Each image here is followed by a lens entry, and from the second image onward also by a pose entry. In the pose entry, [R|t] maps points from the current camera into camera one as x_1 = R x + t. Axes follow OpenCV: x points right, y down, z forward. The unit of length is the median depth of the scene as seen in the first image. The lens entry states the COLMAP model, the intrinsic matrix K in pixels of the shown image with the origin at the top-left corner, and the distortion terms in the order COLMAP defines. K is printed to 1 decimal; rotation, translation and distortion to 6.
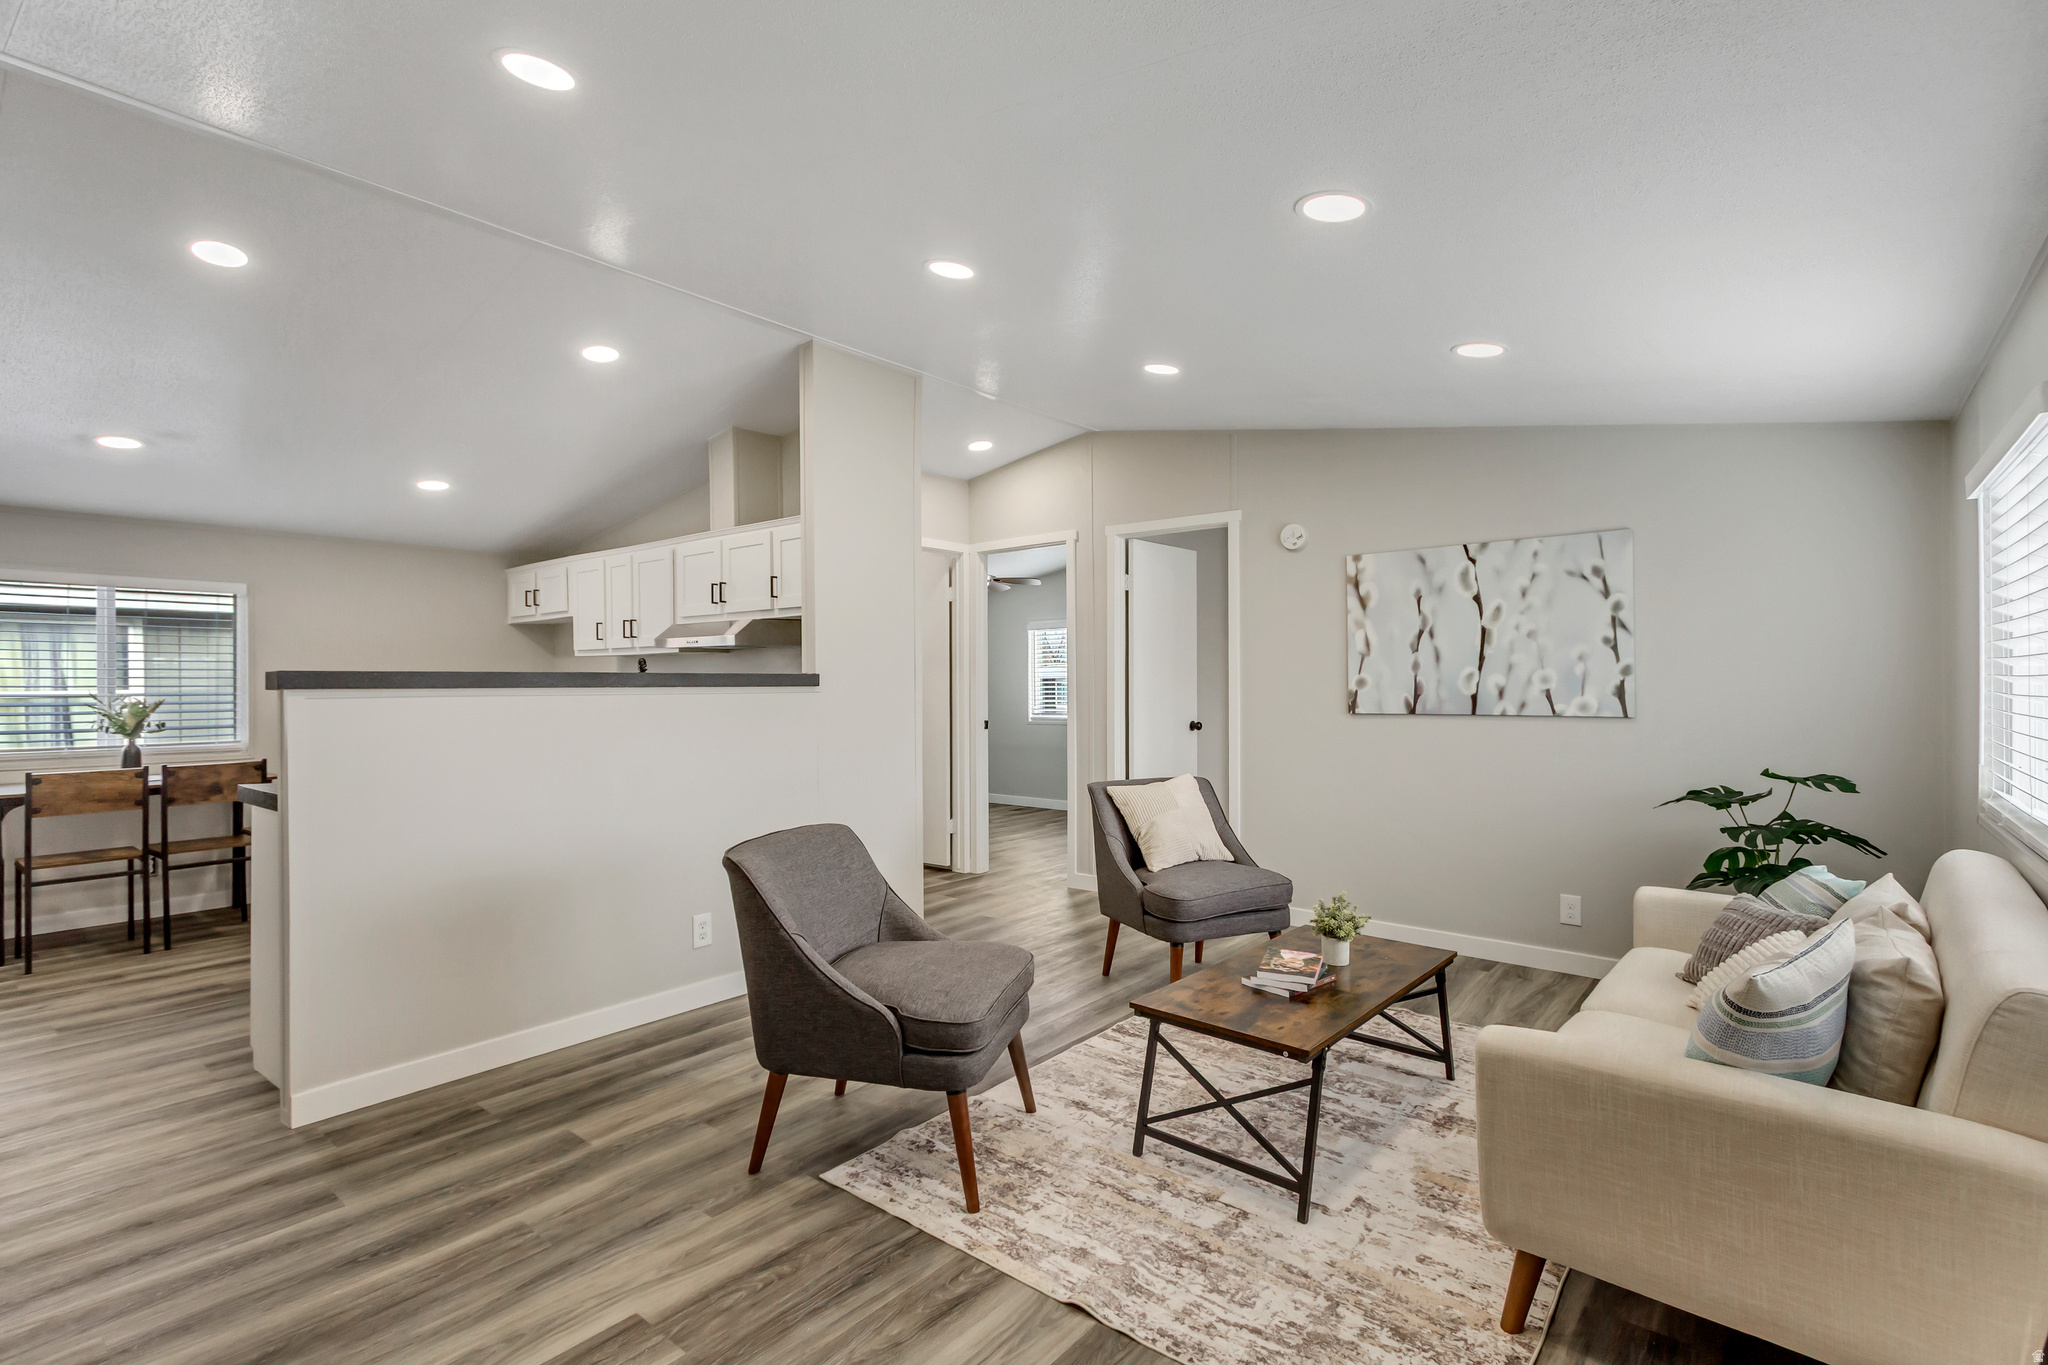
lens RADIAL K [[950.4, 0, 1020.8], [0, 950.4, 672.8], [0, 0, 1]] dist [0.008093, -0.002354]
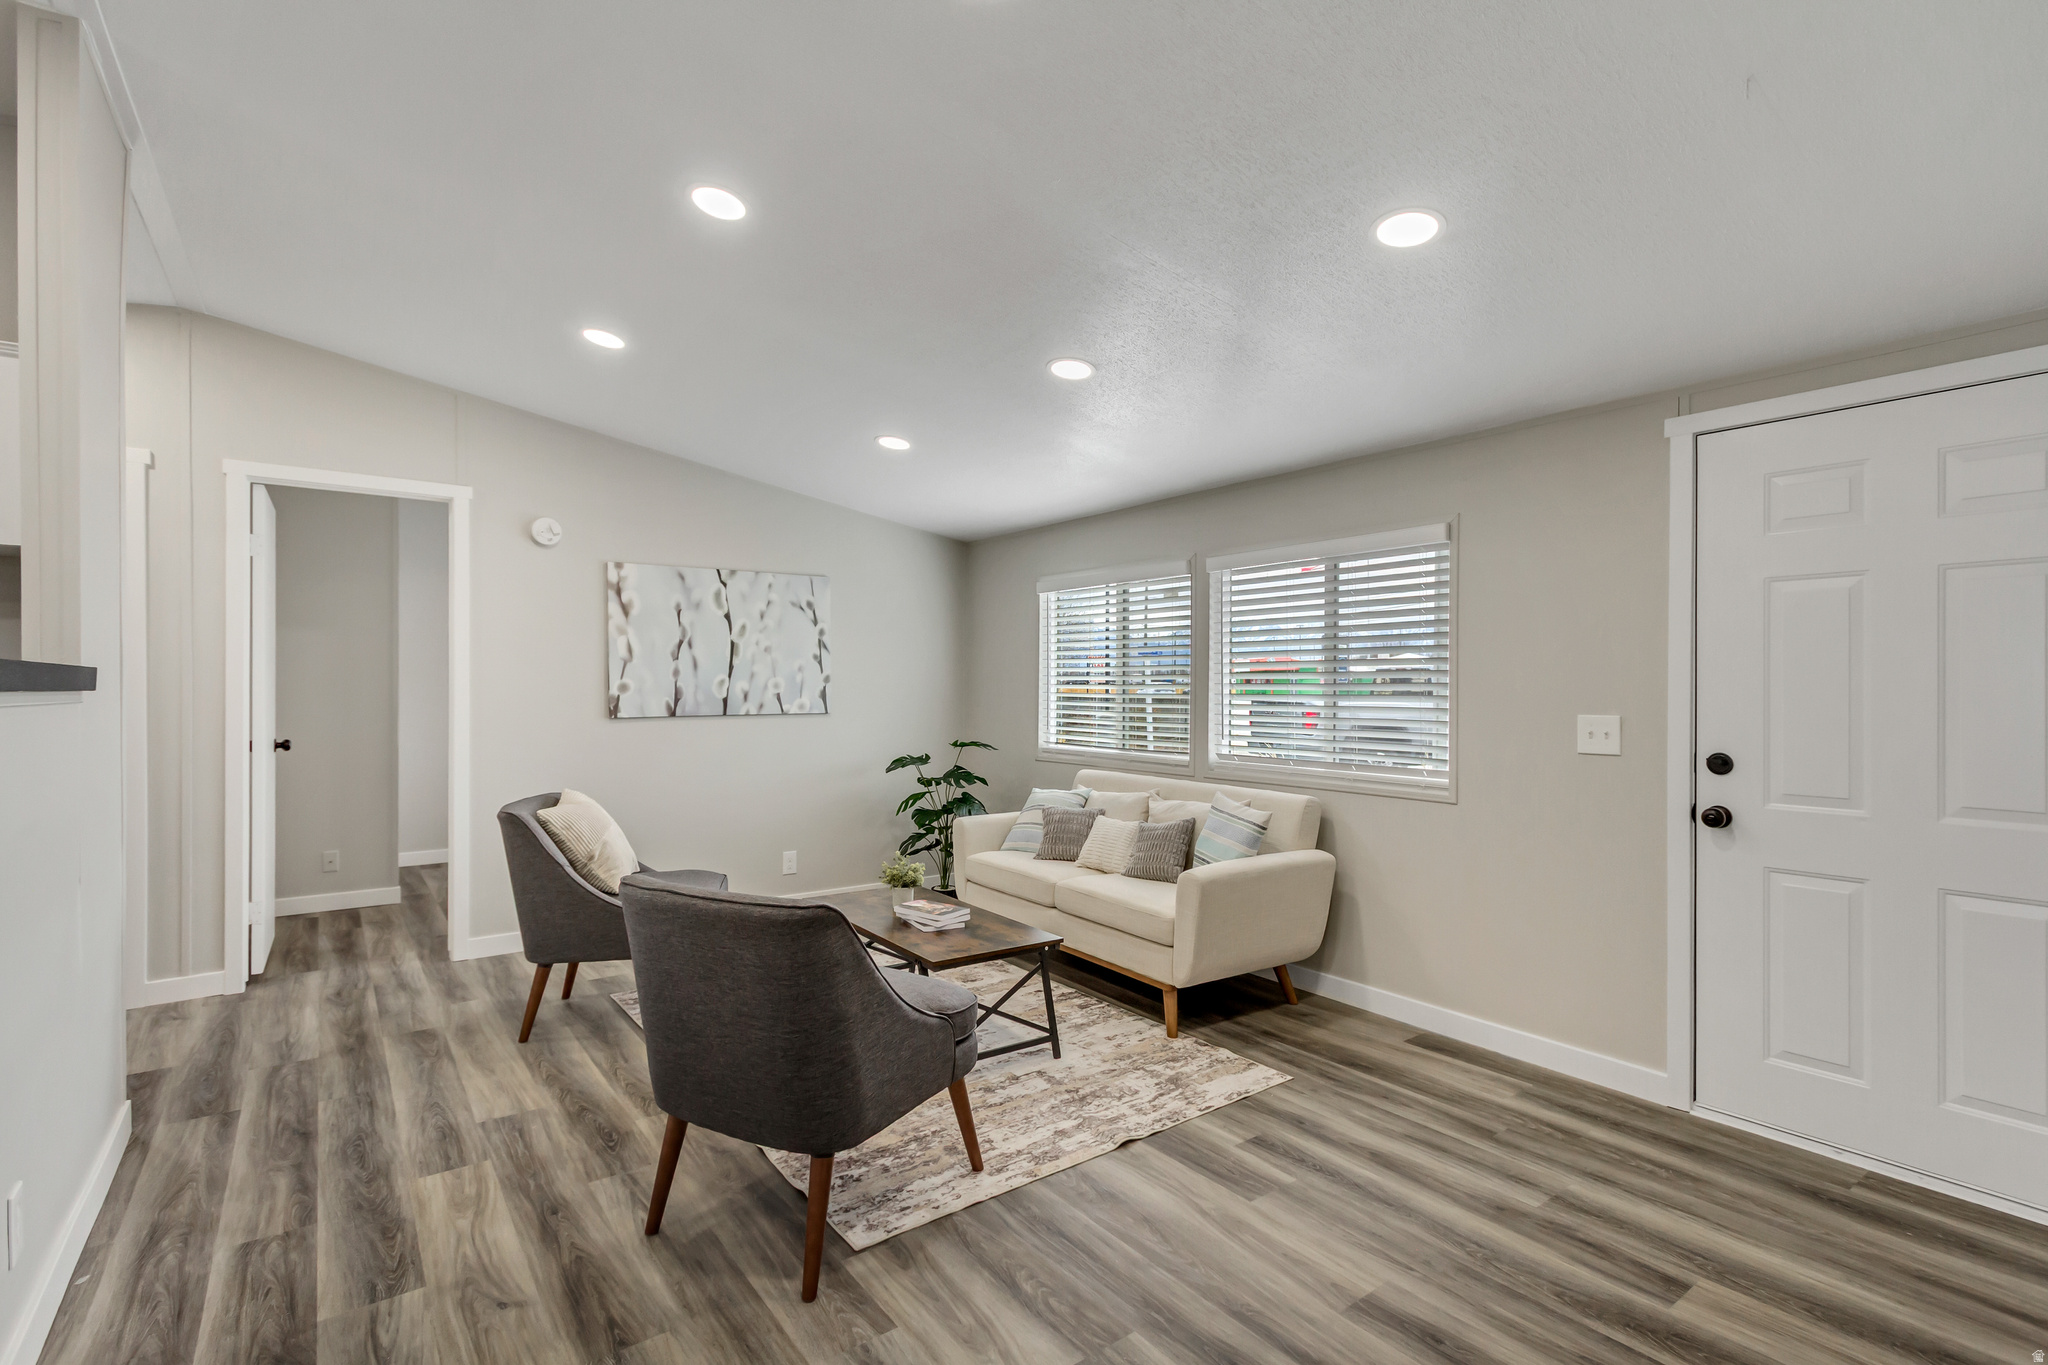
lens RADIAL K [[950.4, 0, 1024.9], [0, 950.4, 674.4], [0, 0, 1]] dist [0.008093, -0.002354]
pose [[0.235848, 0.017757, 0.971628, -0.577831], [-0.010487, 0.999821, -0.015727, 0.008323], [-0.971733, -0.006480, 0.235992, 0.363010]]
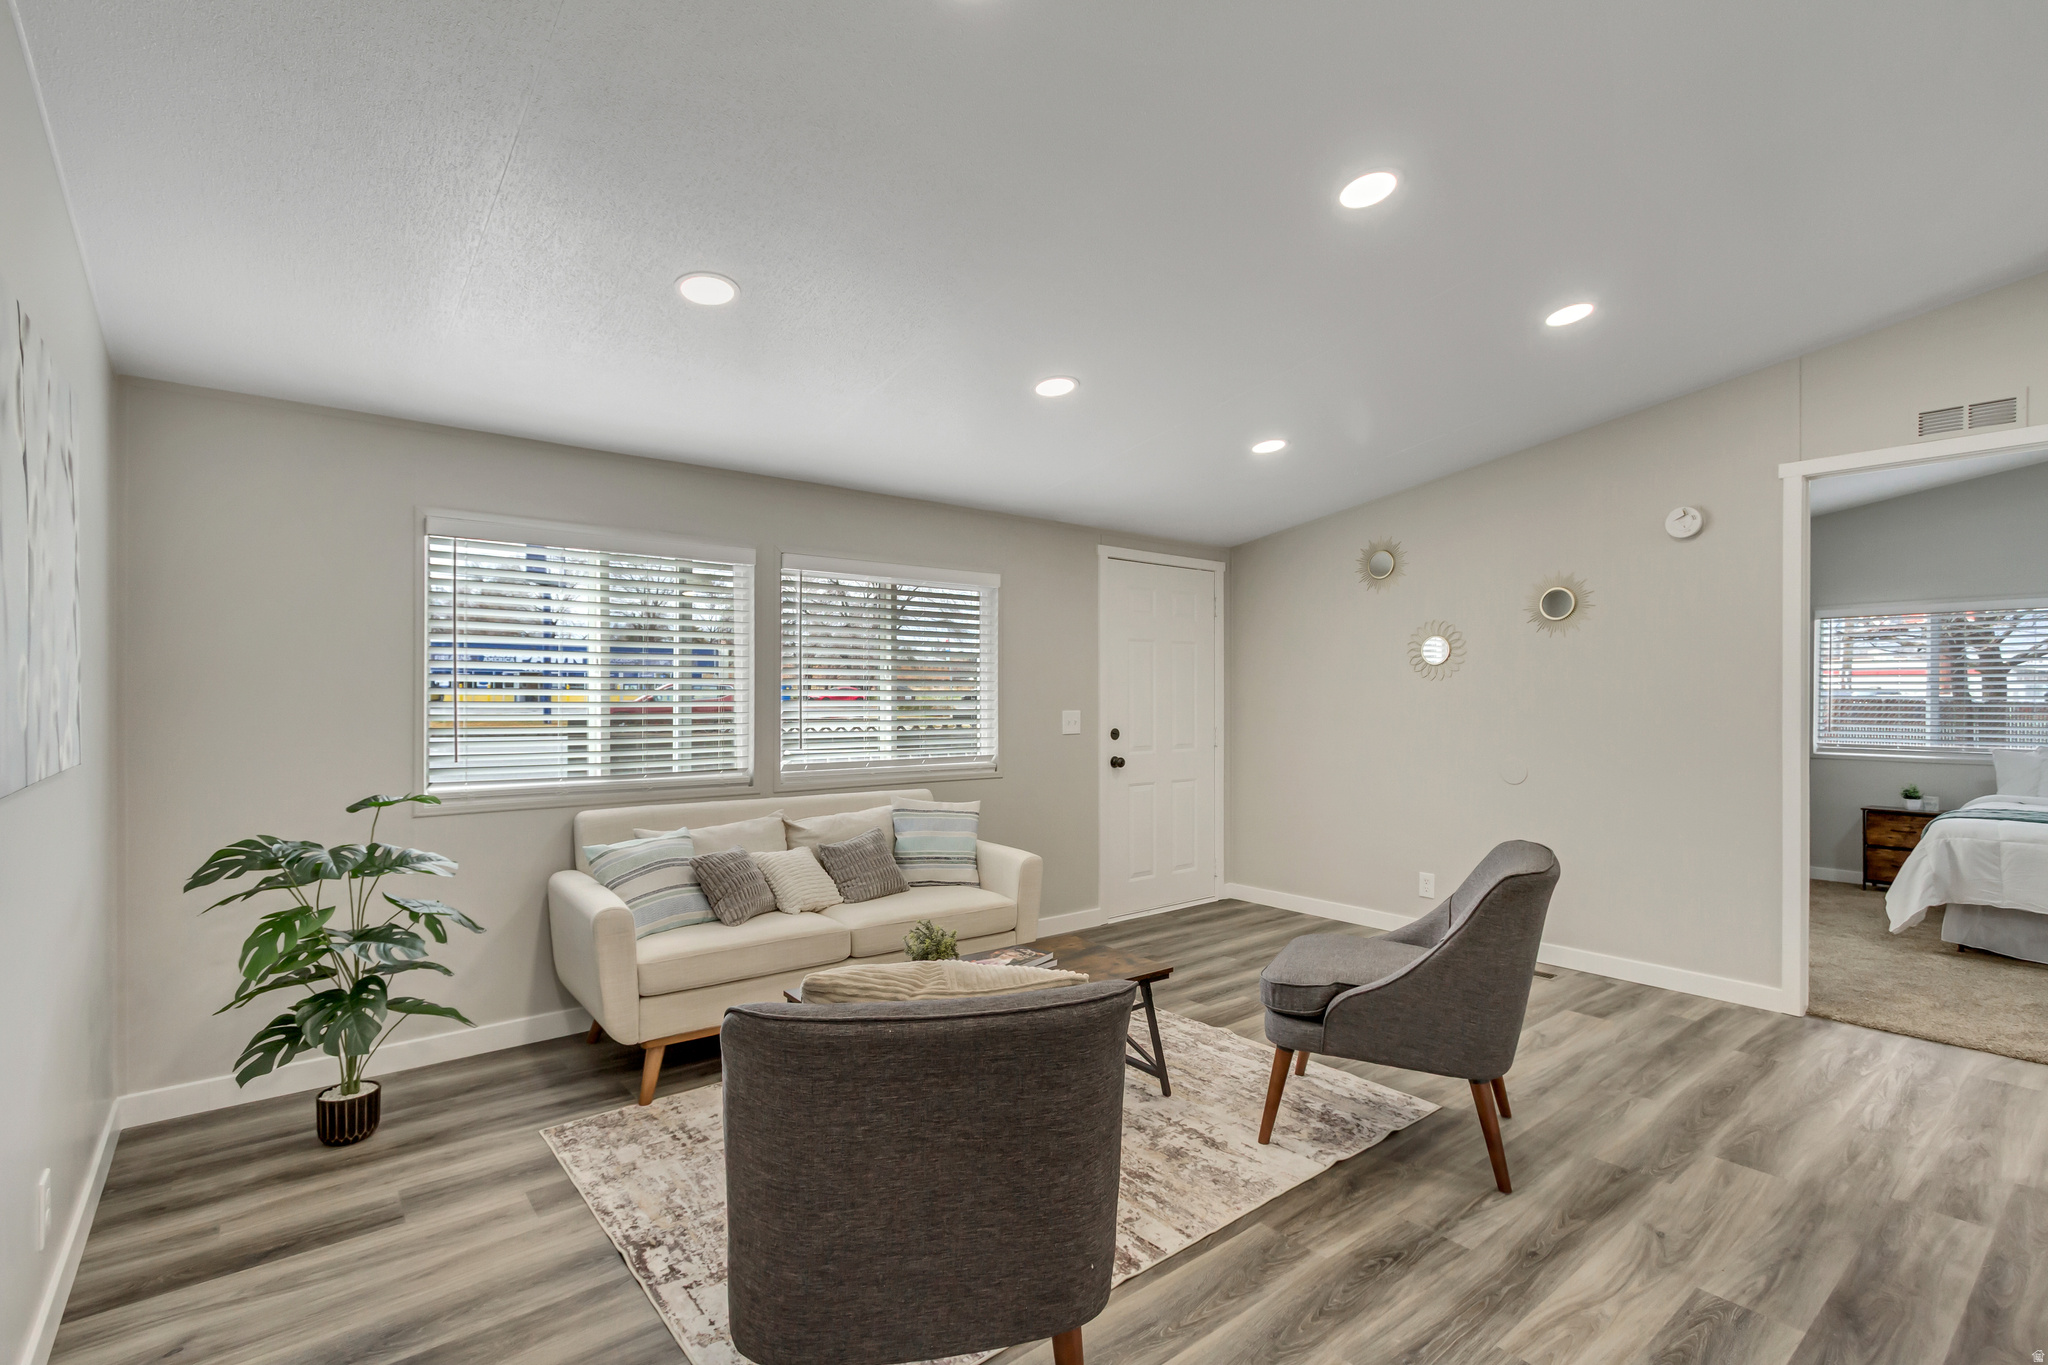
lens RADIAL K [[950.4, 0, 1021.1], [0, 950.4, 683.9], [0, 0, 1]] dist [0.008093, -0.002354]
pose [[-0.981008, 0.003568, 0.193932, 0.040286], [0.000085, 0.999839, -0.017964, 0.011242], [-0.193965, -0.017606, -0.980850, 1.280051]]
